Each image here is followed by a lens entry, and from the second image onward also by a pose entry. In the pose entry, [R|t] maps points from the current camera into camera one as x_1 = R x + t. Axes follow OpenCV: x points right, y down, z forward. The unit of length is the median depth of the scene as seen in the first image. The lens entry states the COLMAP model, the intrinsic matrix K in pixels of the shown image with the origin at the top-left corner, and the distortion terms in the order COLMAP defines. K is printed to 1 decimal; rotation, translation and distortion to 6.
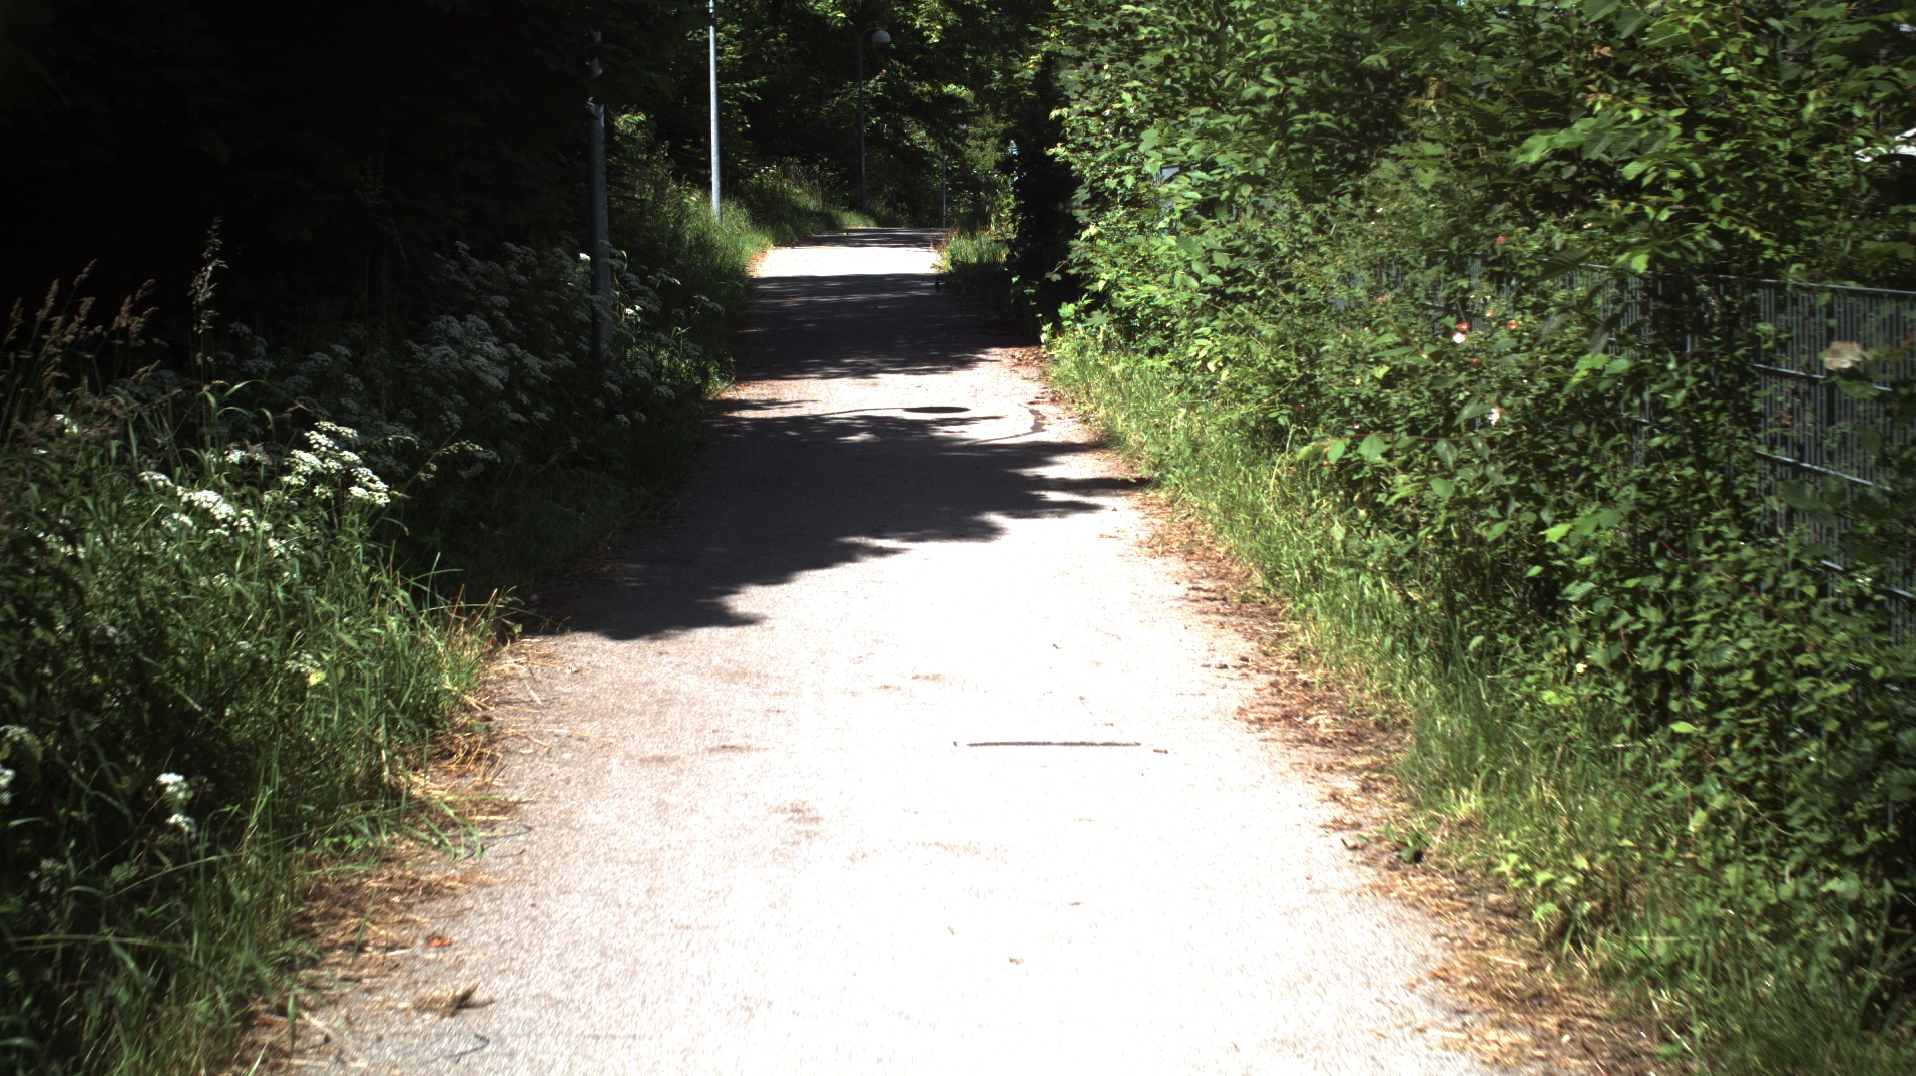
lens RADIAL K [[7626.0, 0, 968.9], [0, 7626.0, 537.1], [0, 0, 1]] dist [-1.359394, 0.000000]
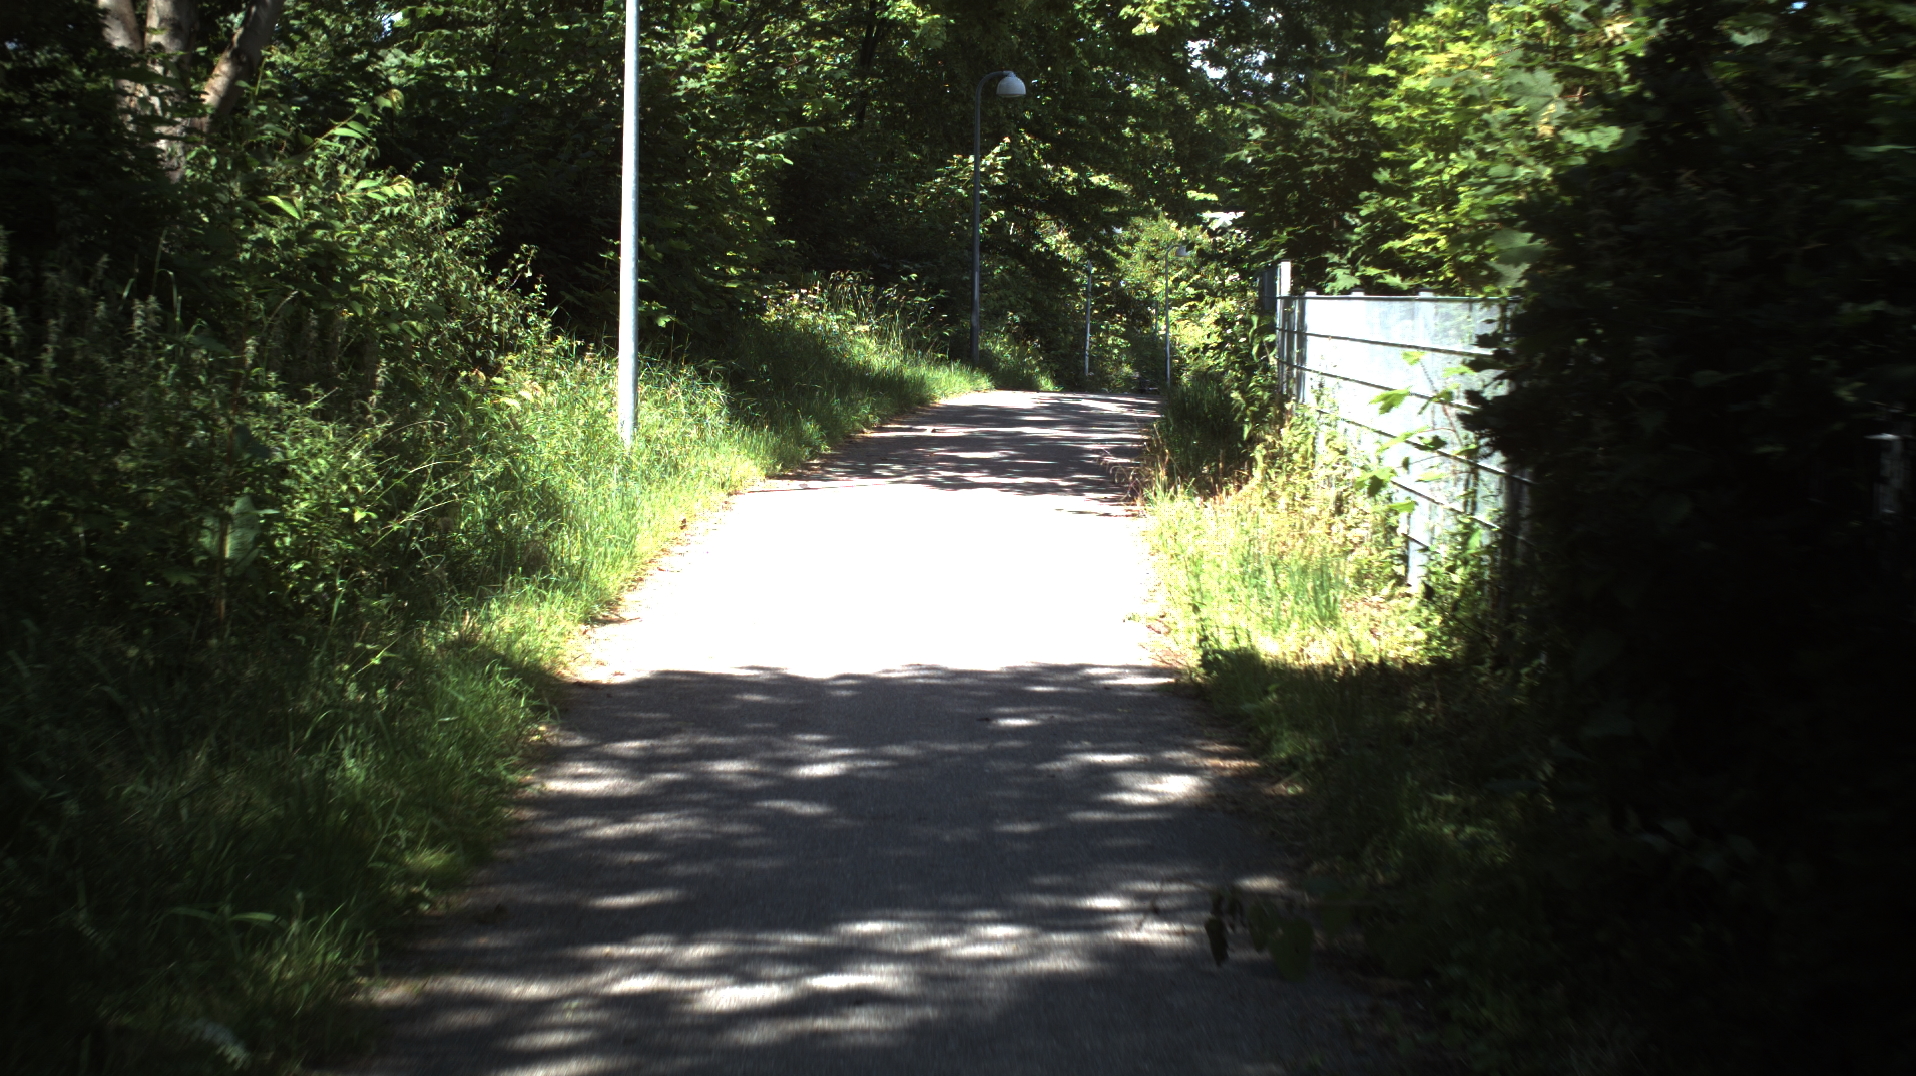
lens RADIAL K [[7626.0, 0, 954.2], [0, 7626.0, 539.6], [0, 0, 1]] dist [-1.359394, 0.000000]
pose [[0.999205, 0.036051, -0.017017, -0.012640], [-0.036261, 0.999268, -0.012219, -0.061209], [0.016564, 0.012827, 0.999781, 1.118152]]
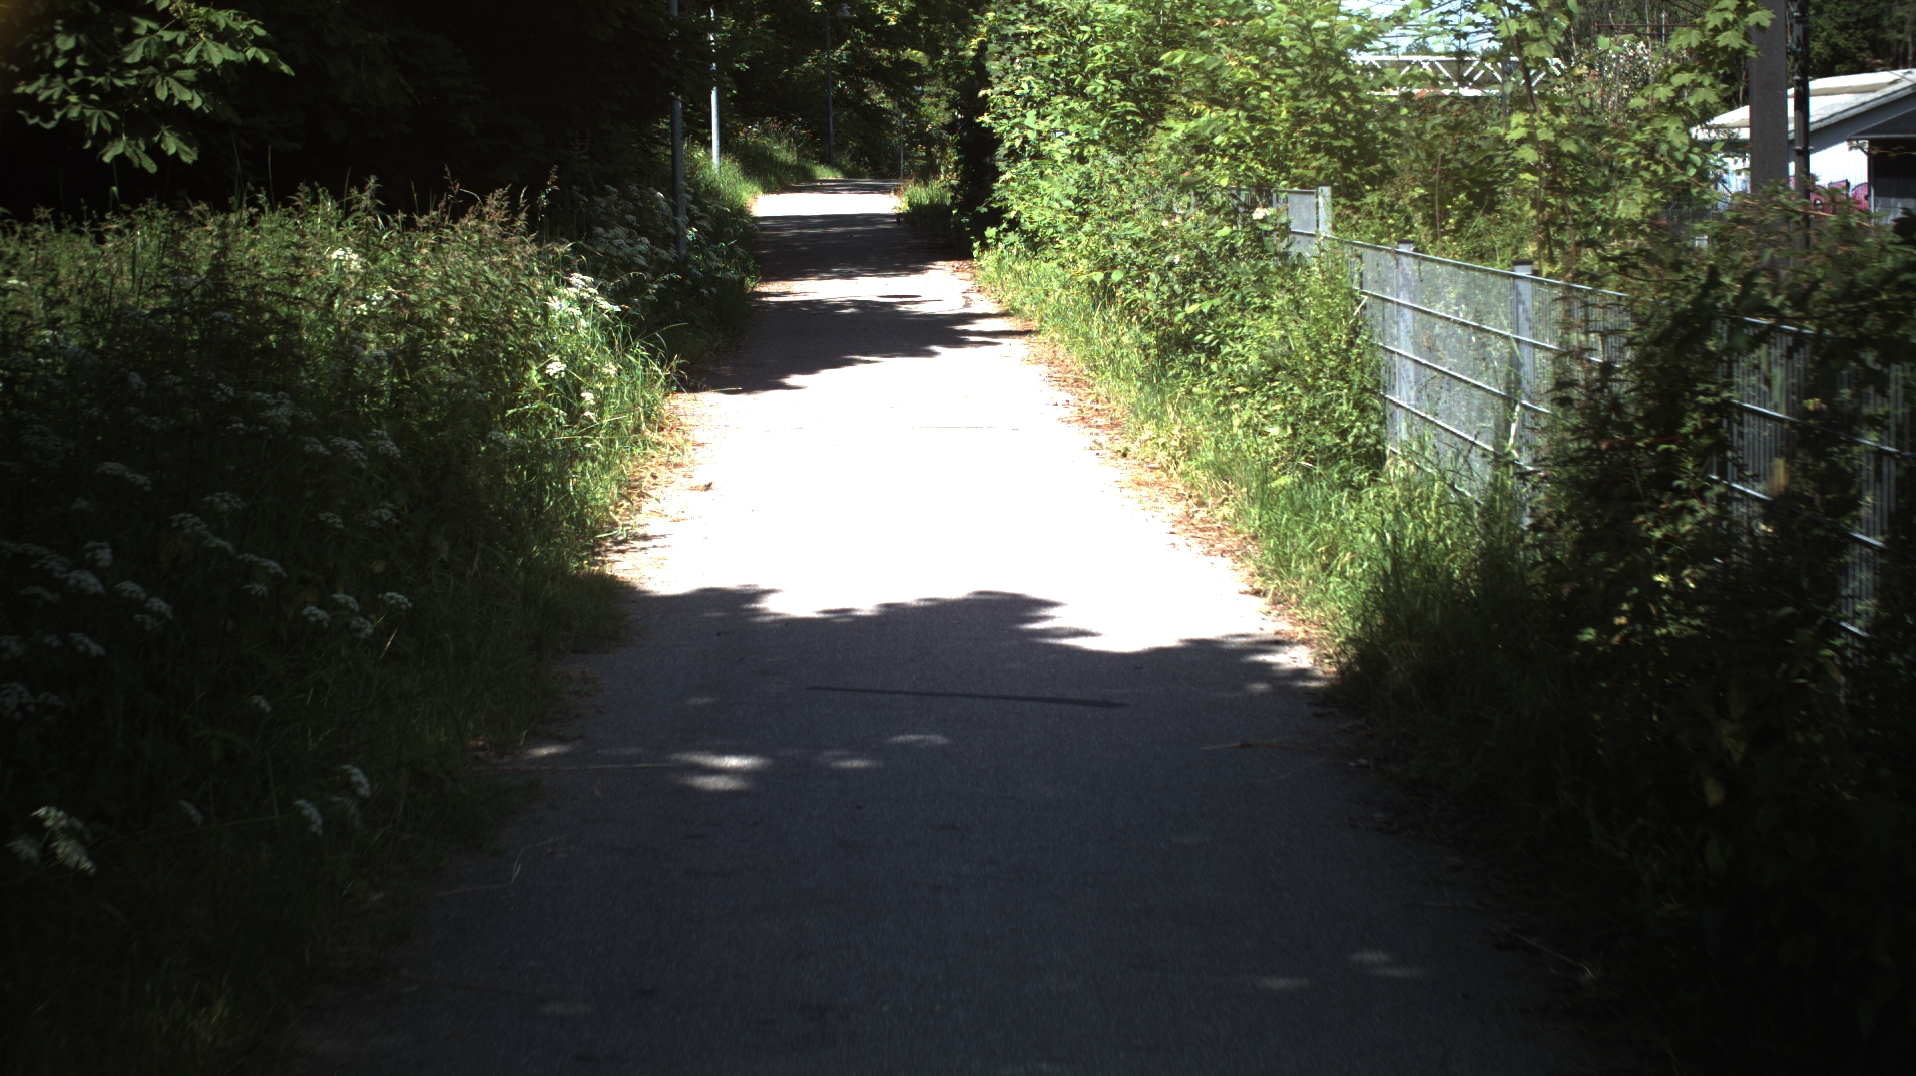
lens RADIAL K [[7626.0, 0, 949.9], [0, 7626.0, 530.8], [0, 0, 1]] dist [-1.359394, 0.000000]
pose [[0.999986, -0.004314, 0.002989, 0.000913], [0.004298, 0.999977, 0.005275, 0.019534], [-0.003012, -0.005263, 0.999982, -0.445206]]
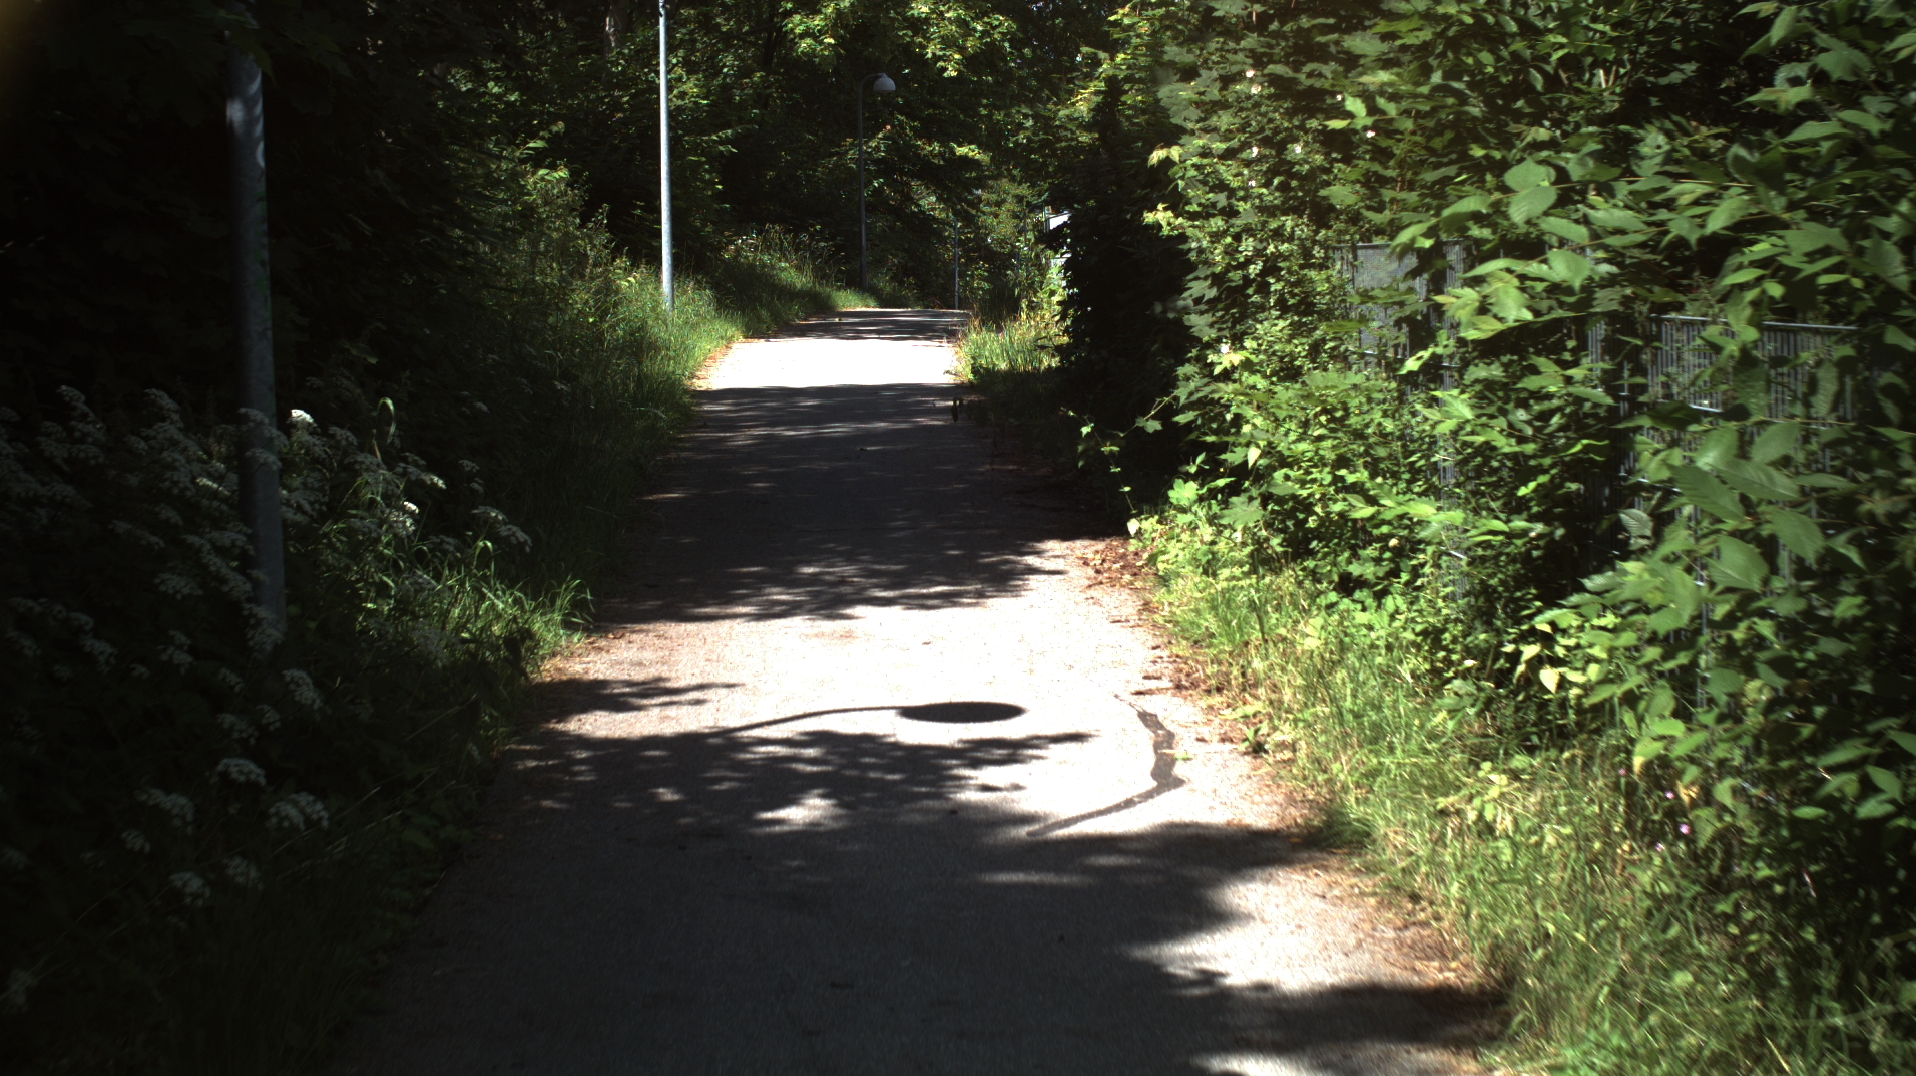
lens RADIAL K [[7626.0, 0, 969.0], [0, 7626.0, 585.3], [0, 0, 1]] dist [-1.359394, 0.000000]
pose [[0.999996, 0.002776, -0.001091, -0.002935], [-0.002778, 0.999993, -0.002541, -0.022489], [0.001084, 0.002544, 0.999996, 0.445572]]
